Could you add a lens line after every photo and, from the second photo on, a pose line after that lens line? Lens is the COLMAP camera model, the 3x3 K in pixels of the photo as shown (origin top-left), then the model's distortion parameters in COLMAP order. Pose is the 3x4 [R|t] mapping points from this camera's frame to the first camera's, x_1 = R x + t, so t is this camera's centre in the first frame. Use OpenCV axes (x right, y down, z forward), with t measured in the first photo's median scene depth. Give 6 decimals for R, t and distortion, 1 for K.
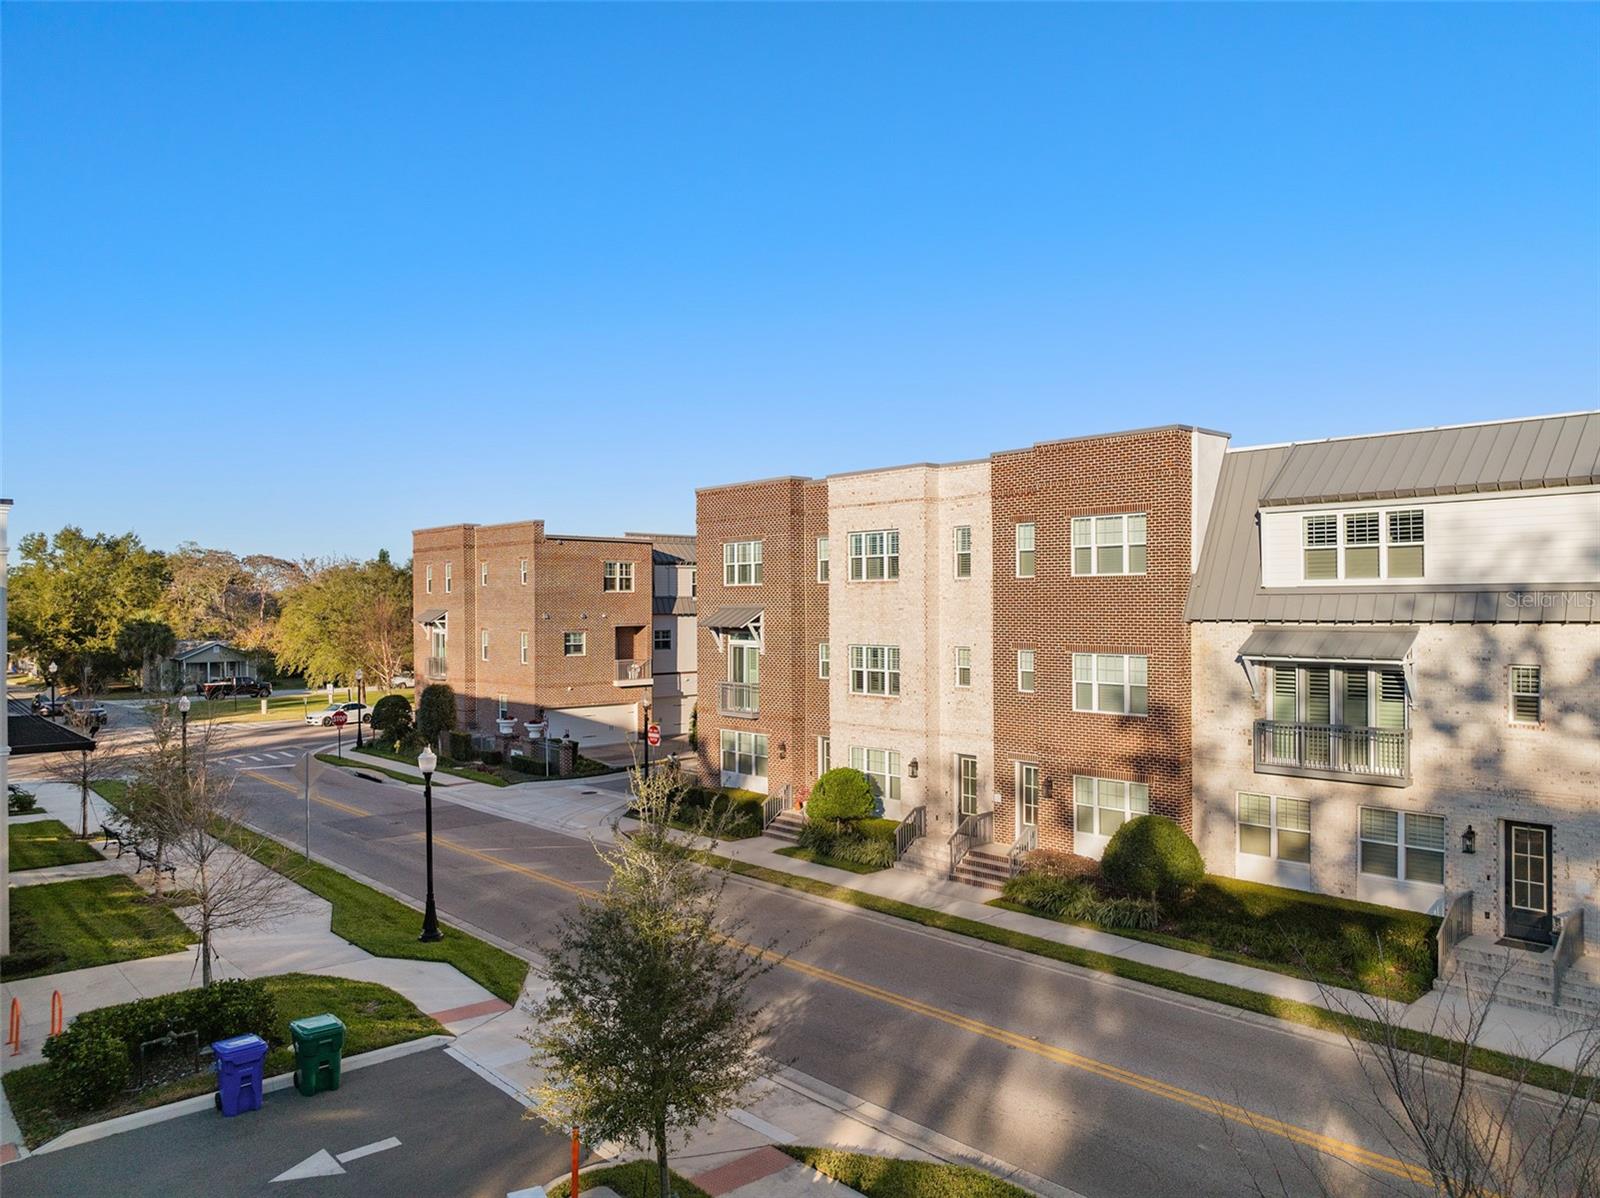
lens RADIAL K [[1116.7, 0, 800.0], [0, 1116.7, 599.0], [0, 0, 1]] dist [-0.031735, -0.003324]
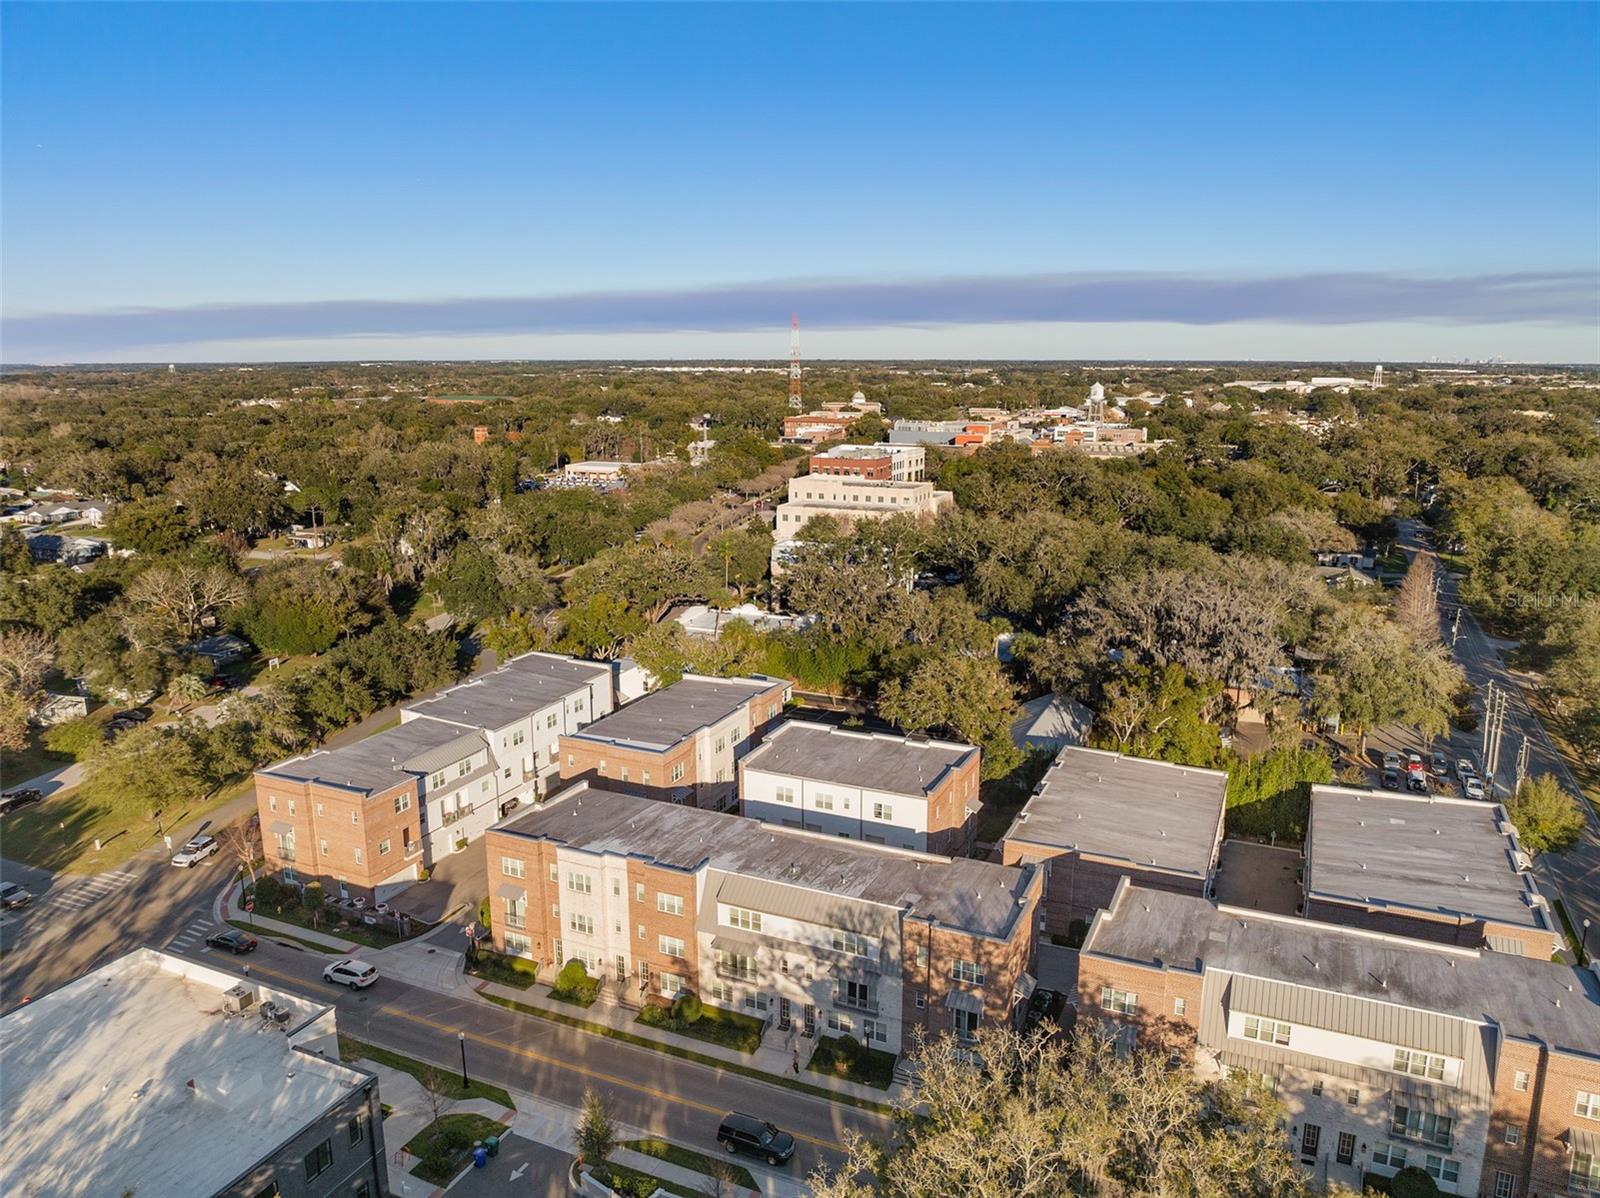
lens RADIAL K [[1116.7, 0, 800.0], [0, 1116.7, 599.0], [0, 0, 1]] dist [-0.031735, -0.003324]
pose [[0.916291, -0.080704, 0.392298, -0.500823], [-0.006544, 0.976341, 0.216140, -1.472320], [-0.400460, -0.200614, 0.894084, -1.612589]]
